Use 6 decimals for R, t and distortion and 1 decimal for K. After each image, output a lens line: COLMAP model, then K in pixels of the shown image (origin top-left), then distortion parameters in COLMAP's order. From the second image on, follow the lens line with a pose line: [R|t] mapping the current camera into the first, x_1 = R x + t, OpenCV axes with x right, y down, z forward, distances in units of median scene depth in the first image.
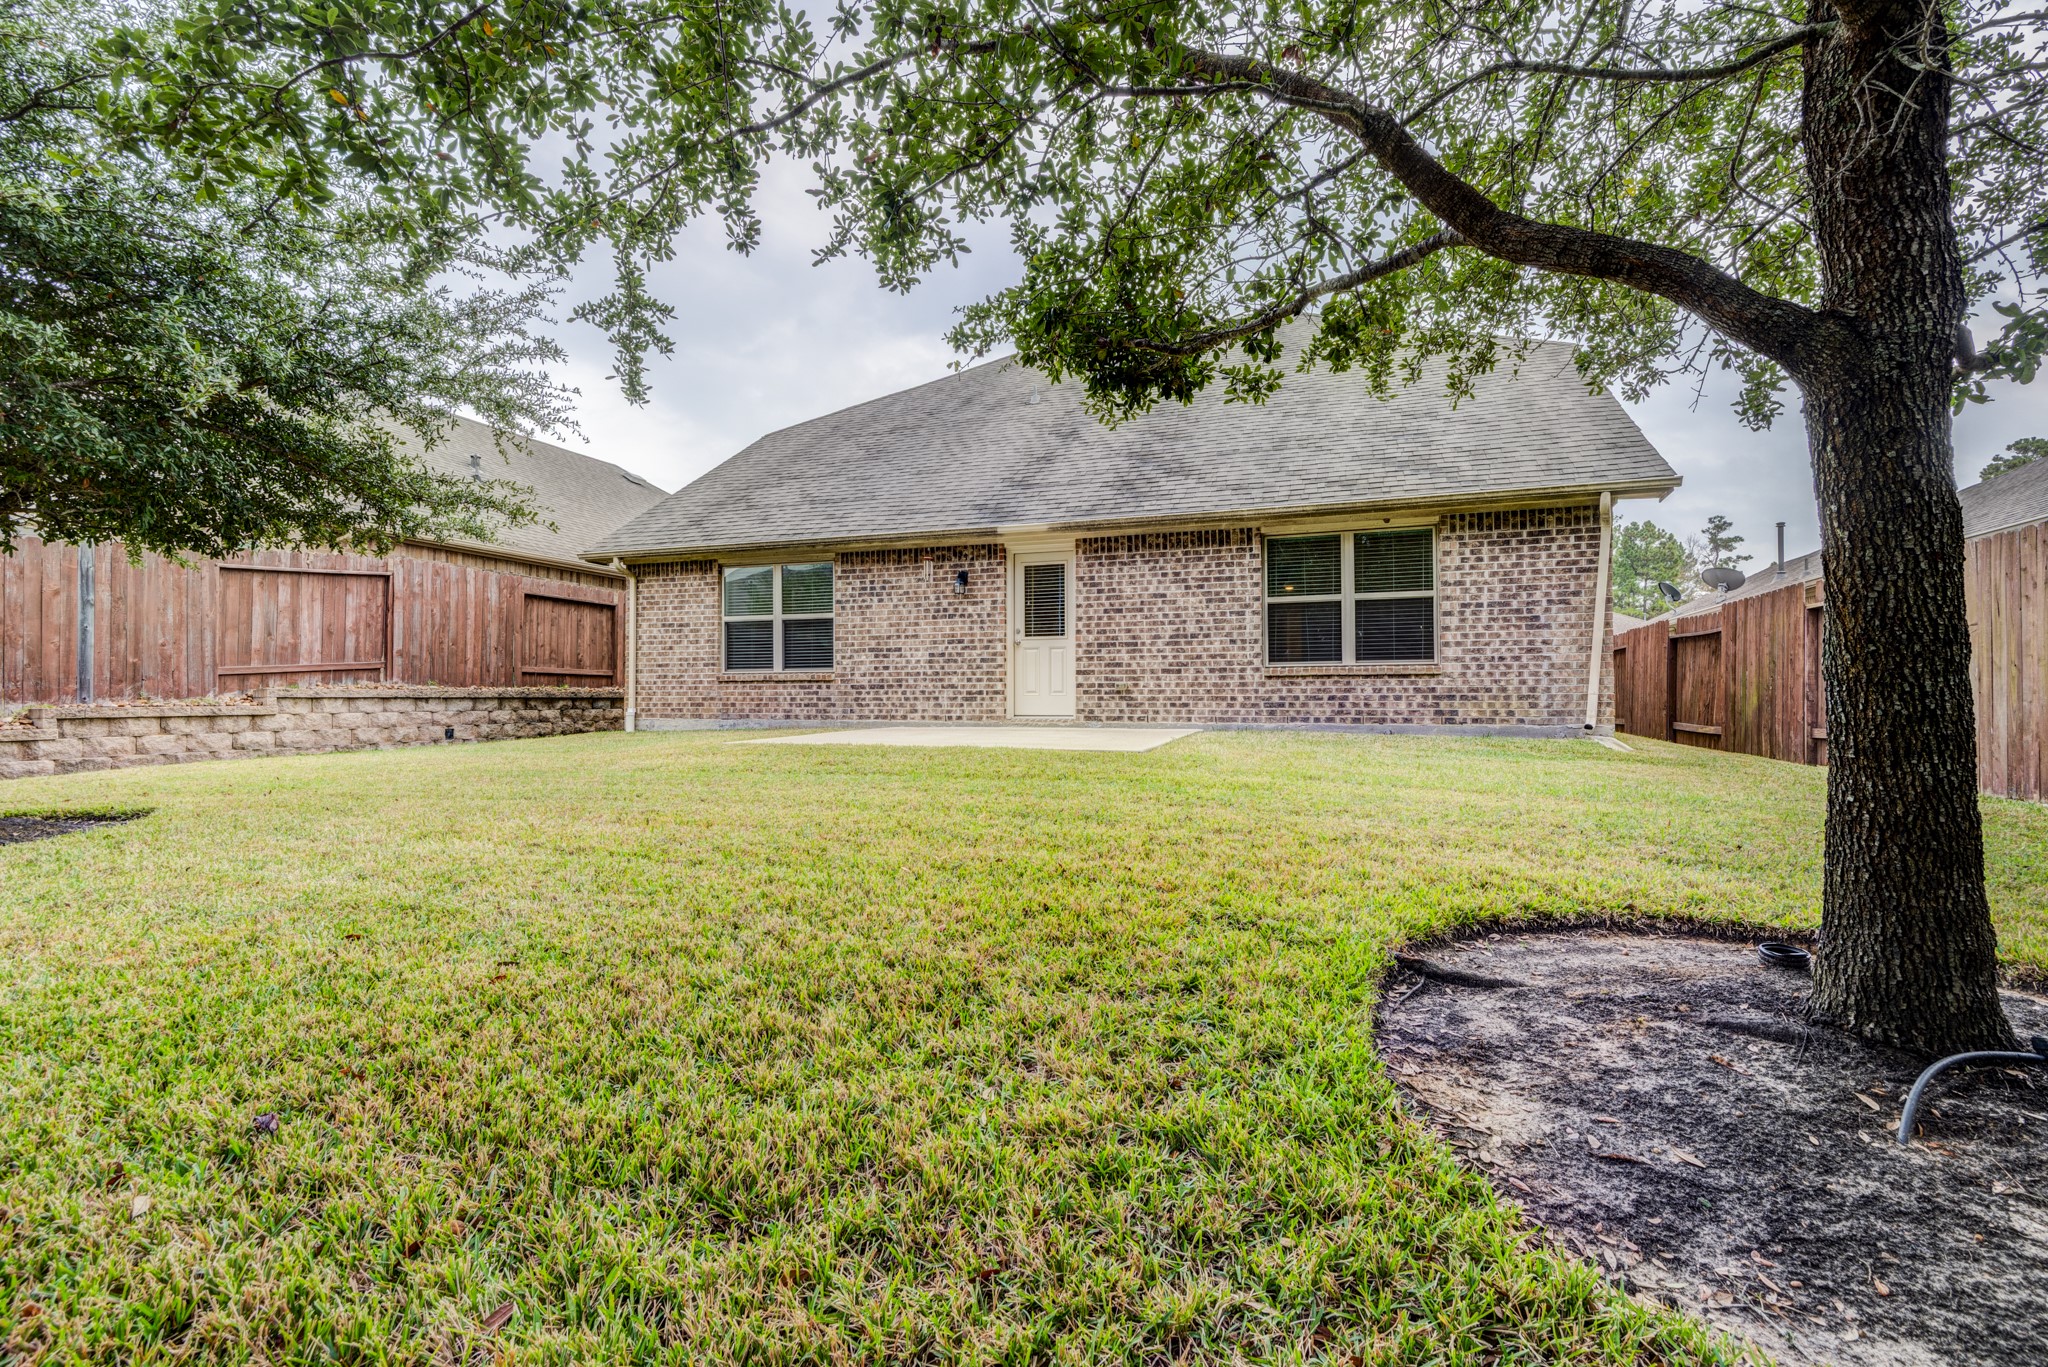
lens RADIAL K [[835.7, 0, 1024.5], [0, 835.7, 679.3], [0, 0, 1]] dist [-0.001040, -0.000017]
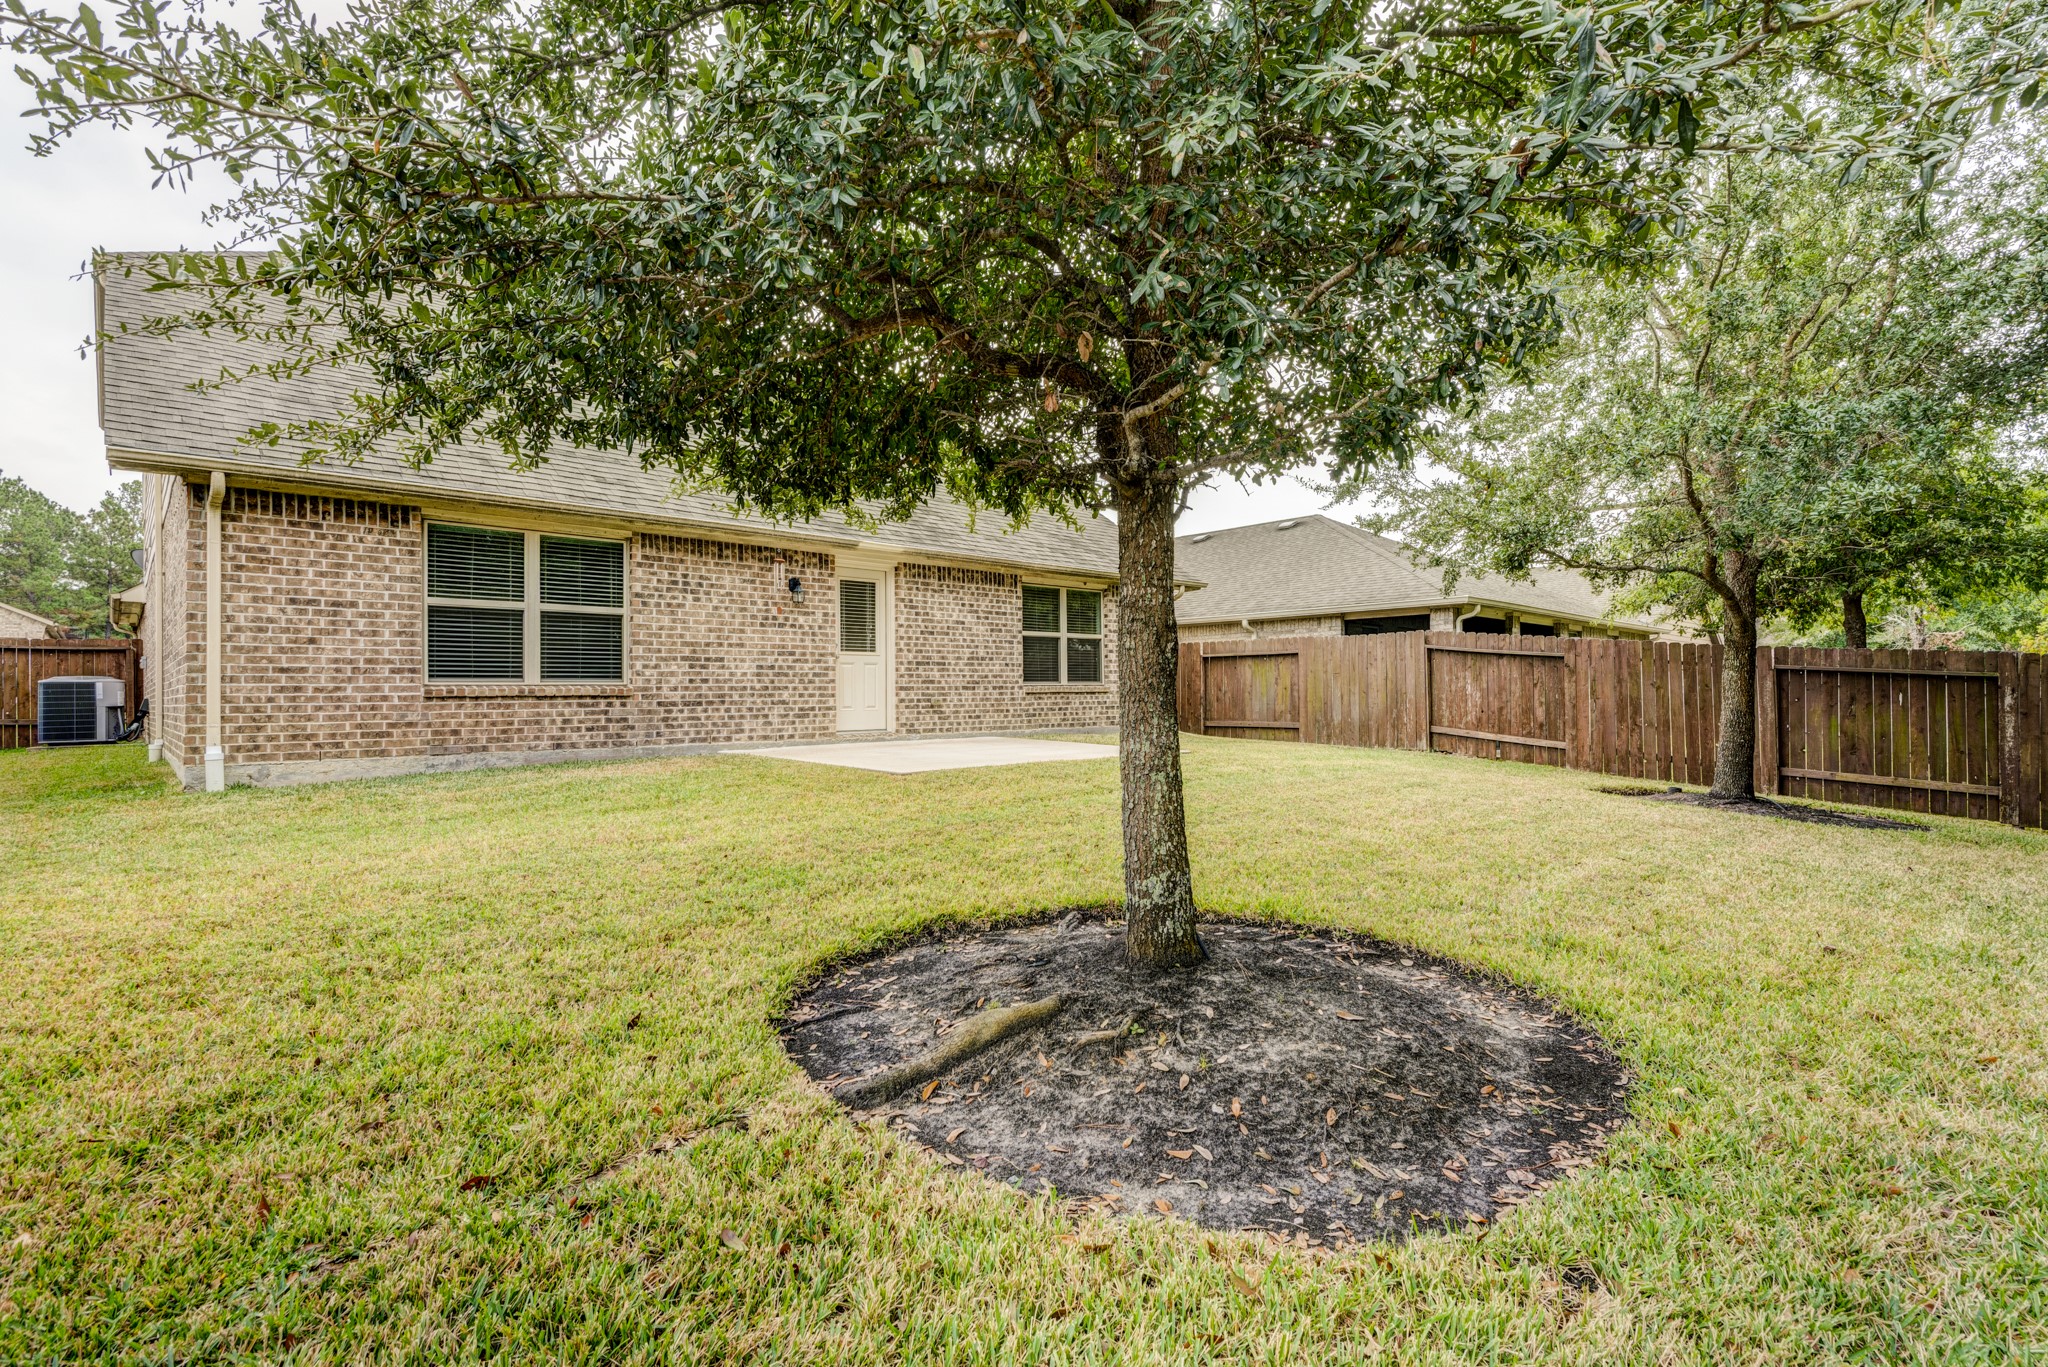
lens RADIAL K [[926.9, 0, 1027.5], [0, 926.9, 690.8], [0, 0, 1]] dist [0.007162, -0.004788]
pose [[0.494468, 0.008039, 0.869158, -0.836454], [0.002185, 0.999943, -0.010491, 0.007106], [-0.869193, 0.007087, 0.494423, 0.269074]]
